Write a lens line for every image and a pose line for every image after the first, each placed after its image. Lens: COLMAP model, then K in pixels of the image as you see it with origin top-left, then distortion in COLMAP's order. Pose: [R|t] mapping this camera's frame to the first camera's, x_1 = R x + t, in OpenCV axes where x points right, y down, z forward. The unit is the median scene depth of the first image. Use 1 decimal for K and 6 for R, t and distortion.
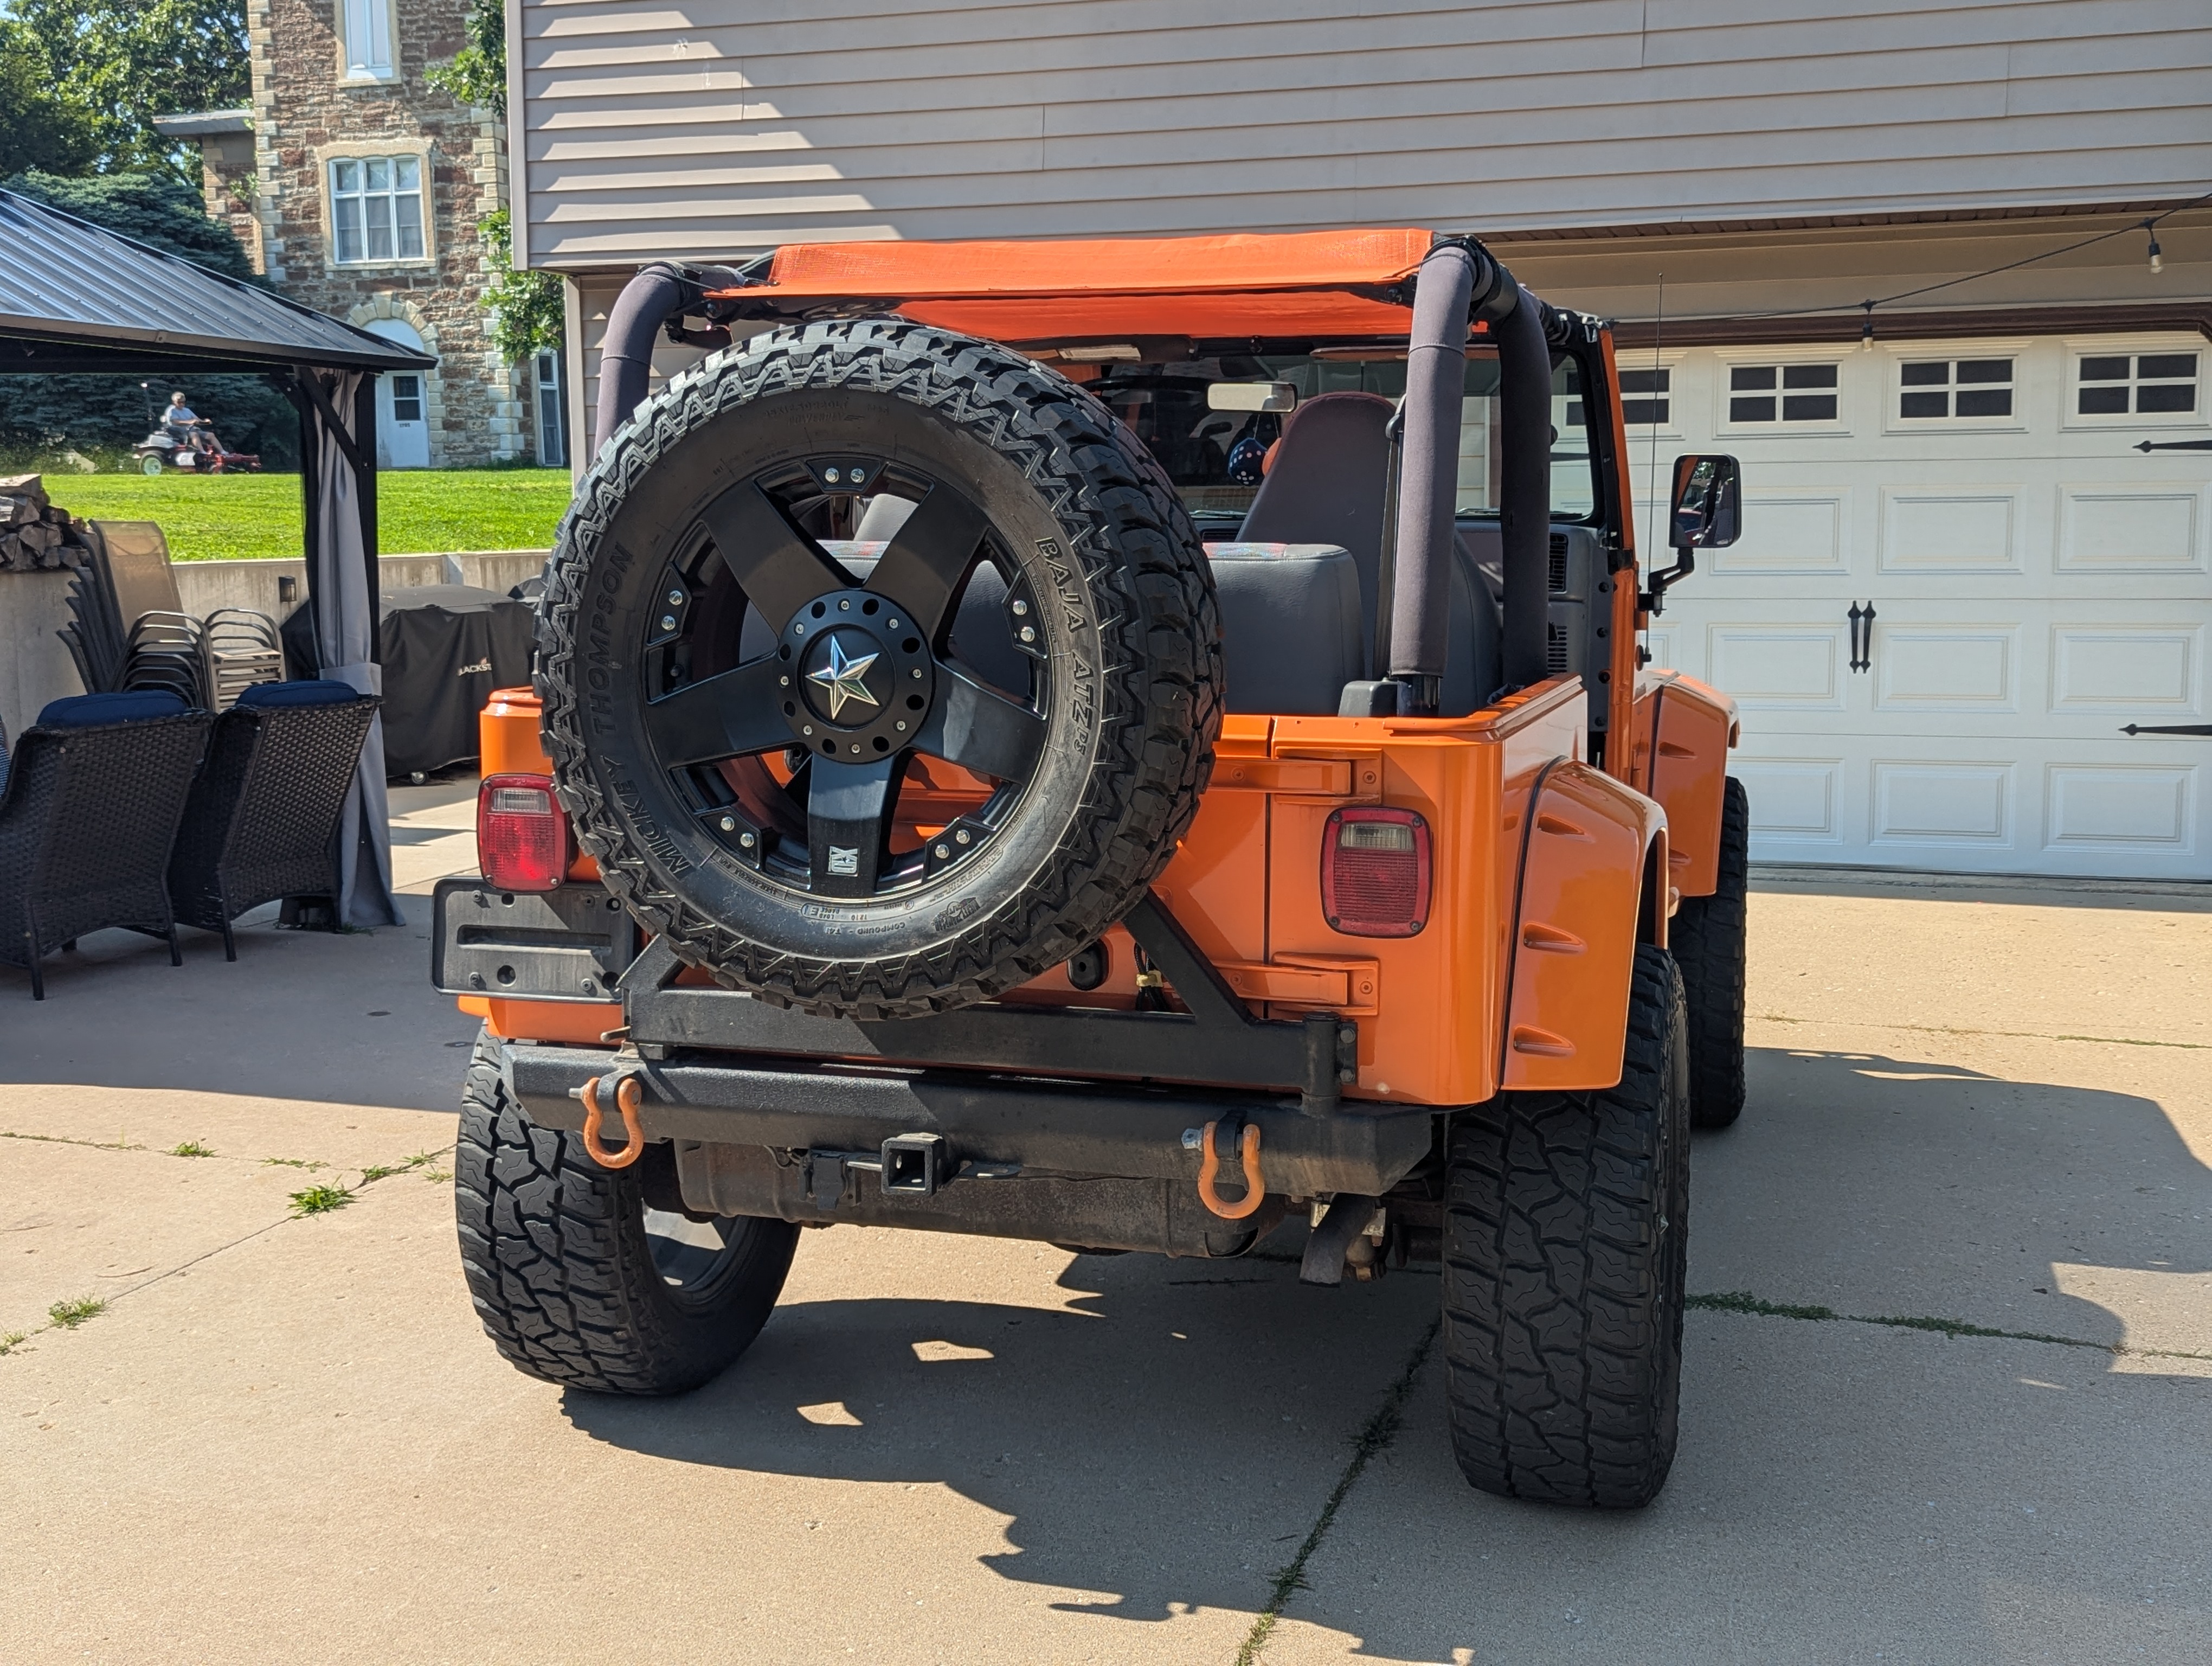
lens RADIAL K [[2477.5, 0, 1113.3], [0, 2477.5, 791.3], [0, 0, 1]] dist [0.053796, -0.055355]
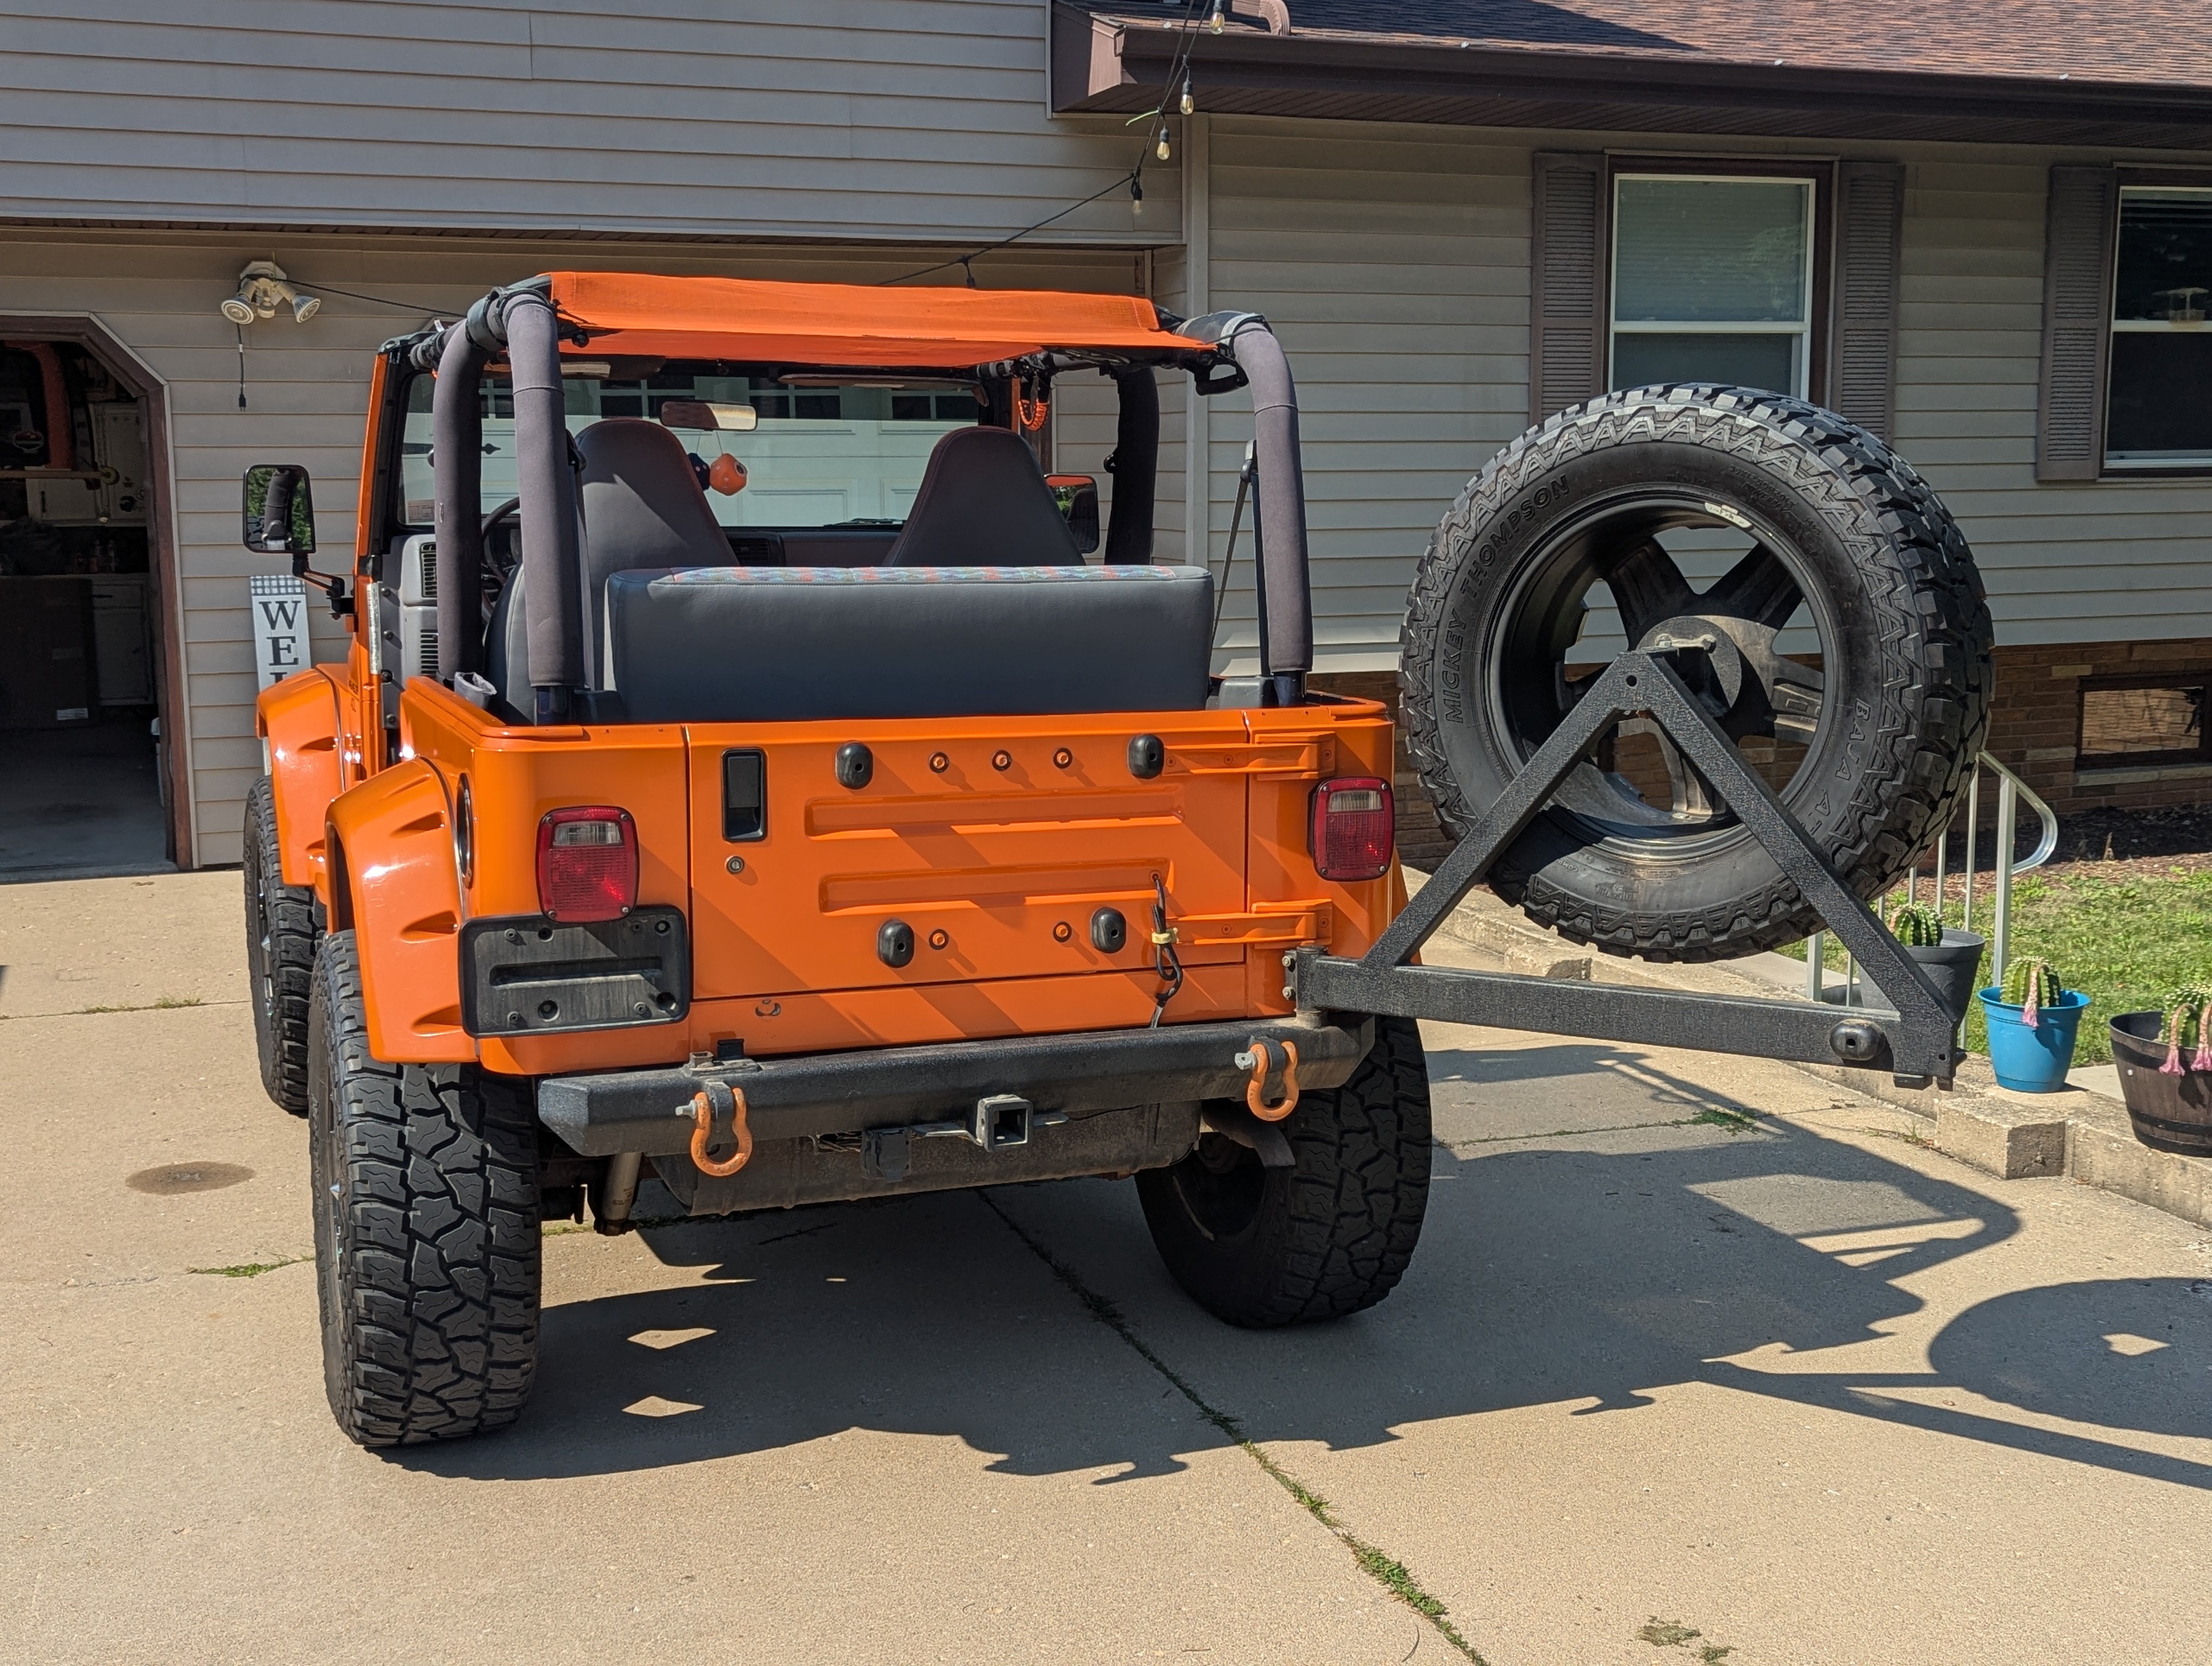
lens RADIAL K [[2477.5, 0, 1113.3], [0, 2477.5, 791.3], [0, 0, 1]] dist [0.053796, -0.055355]
pose [[0.788439, -0.078121, 0.610132, -0.663536], [0.070562, 0.996841, 0.036451, -0.034017], [-0.611052, 0.014312, 0.791461, 0.070799]]
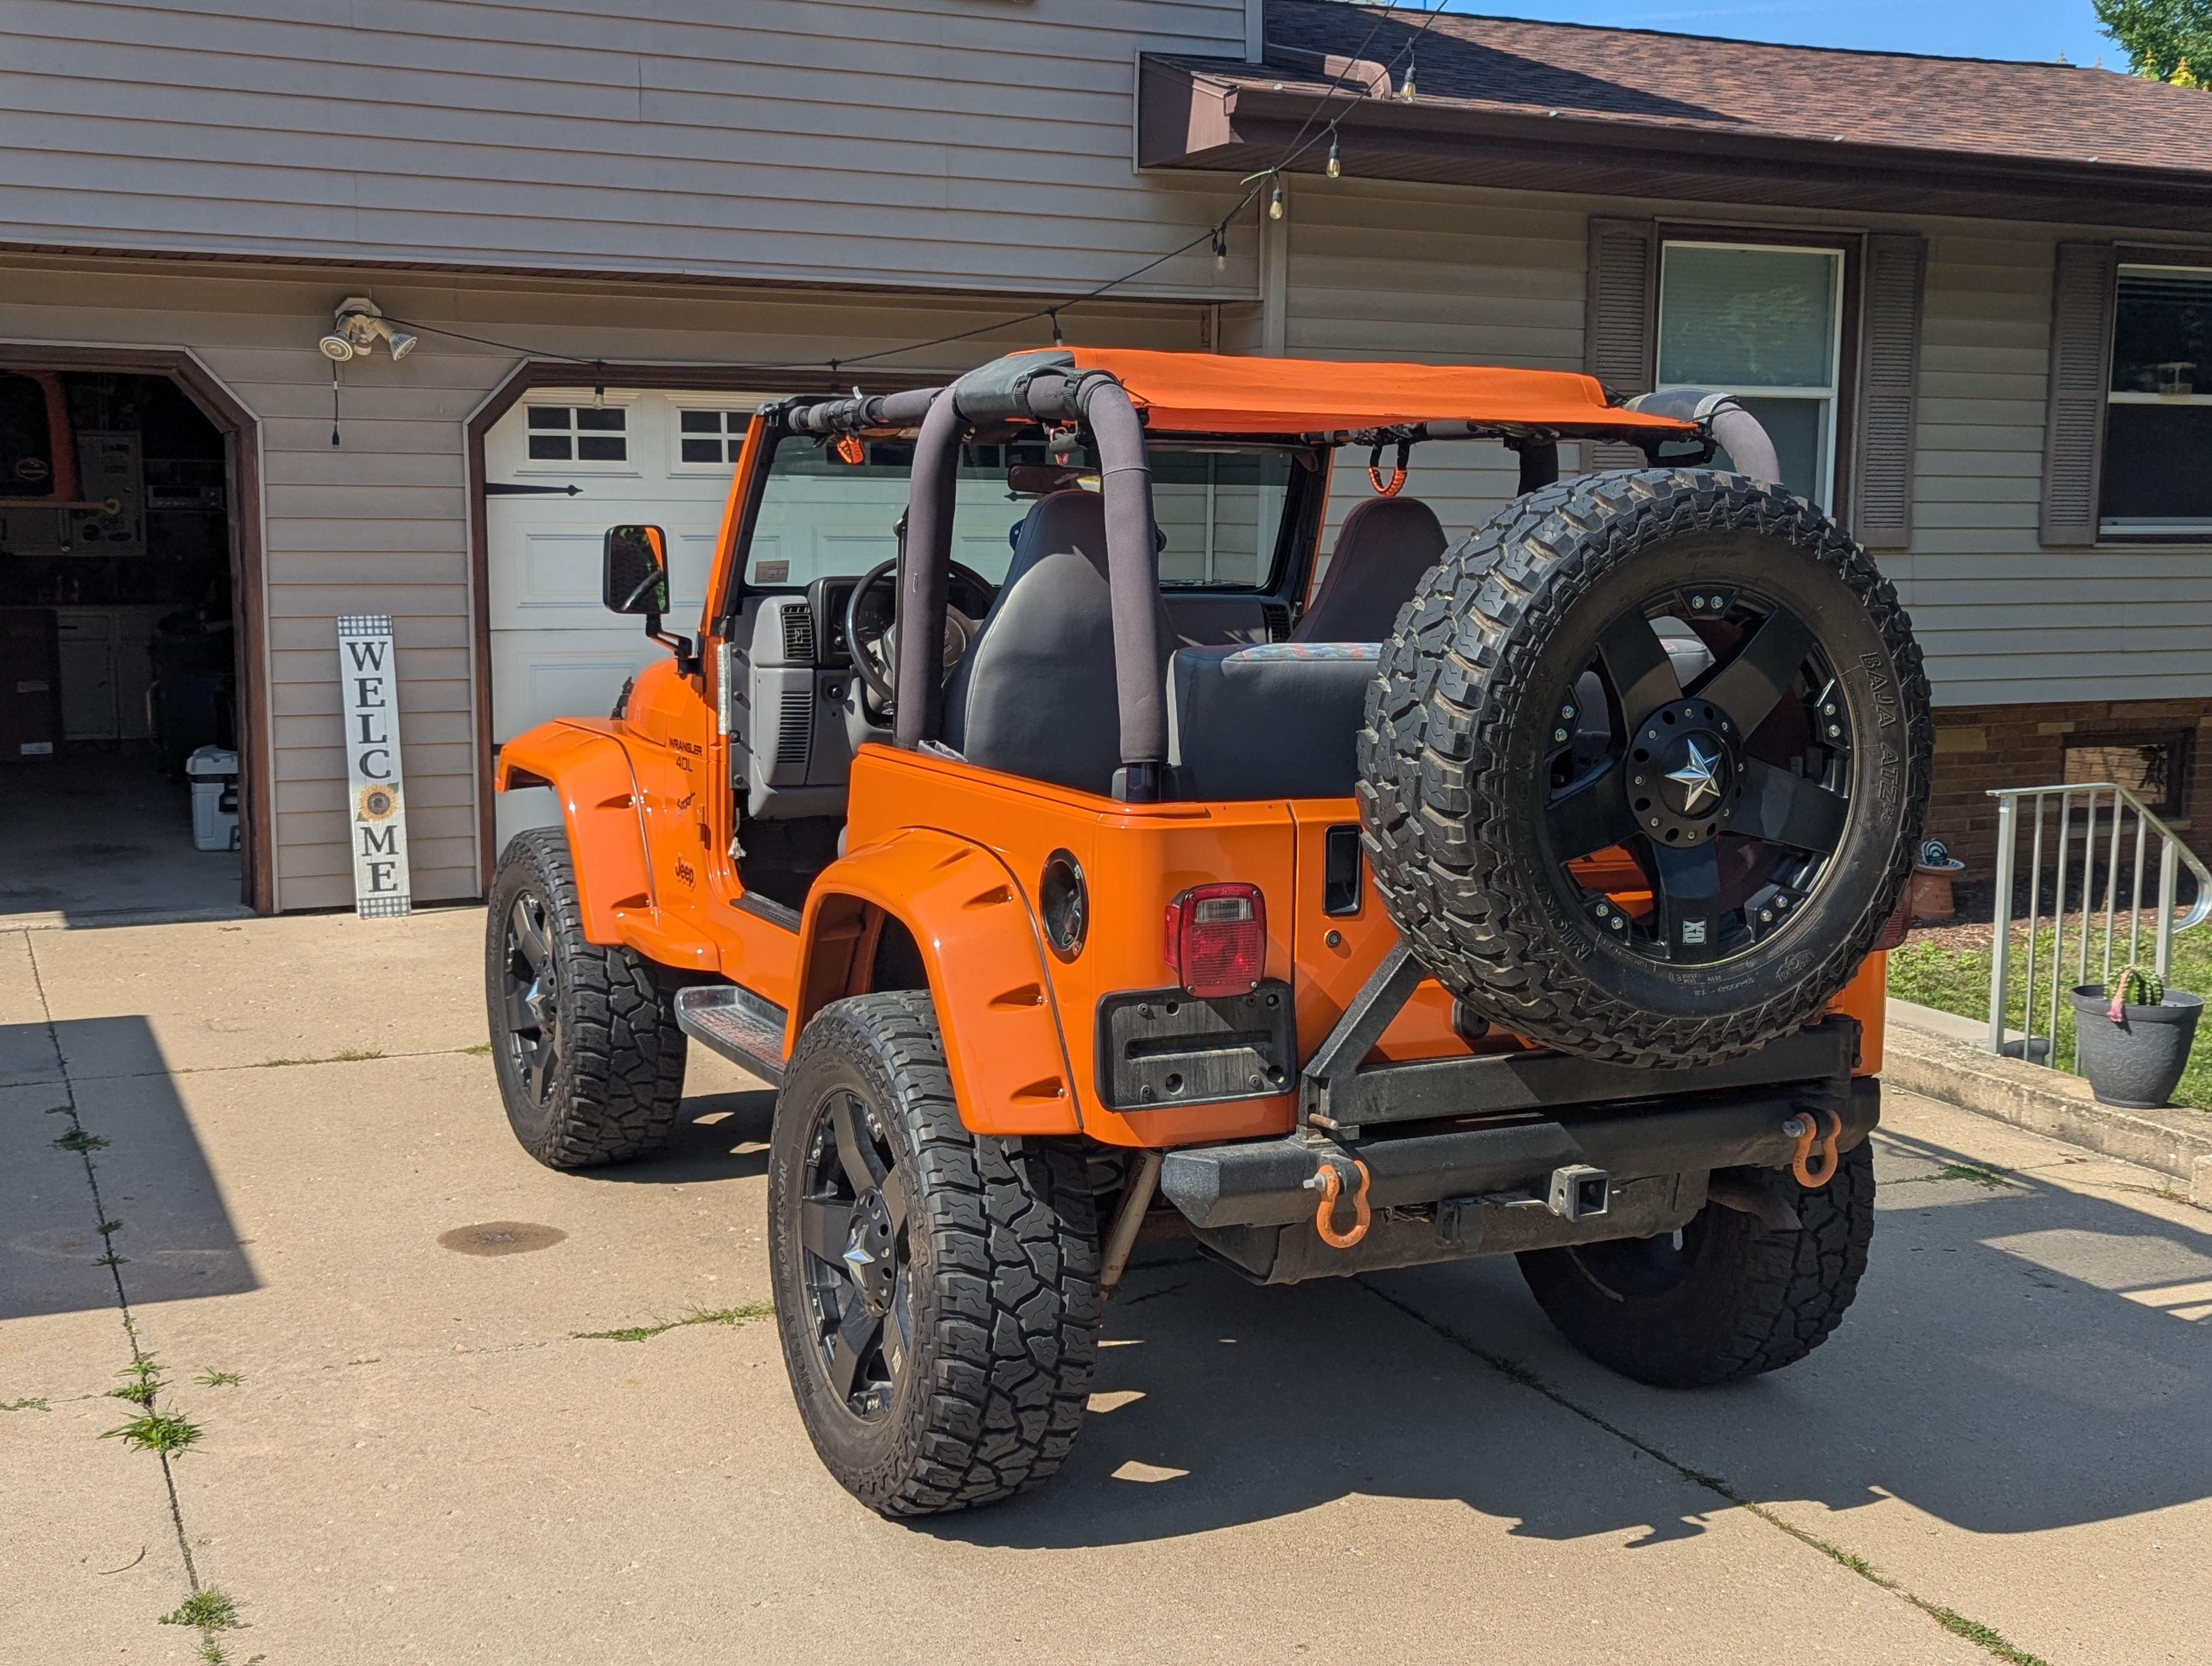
lens RADIAL K [[2468.3, 0, 1104.9], [0, 2468.3, 805.2], [0, 0, 1]] dist [0.072157, -0.110182]
pose [[0.739693, -0.066845, 0.669616, -0.924244], [0.059960, 0.997643, 0.033355, -0.073689], [-0.670268, 0.015478, 0.741958, 0.271966]]
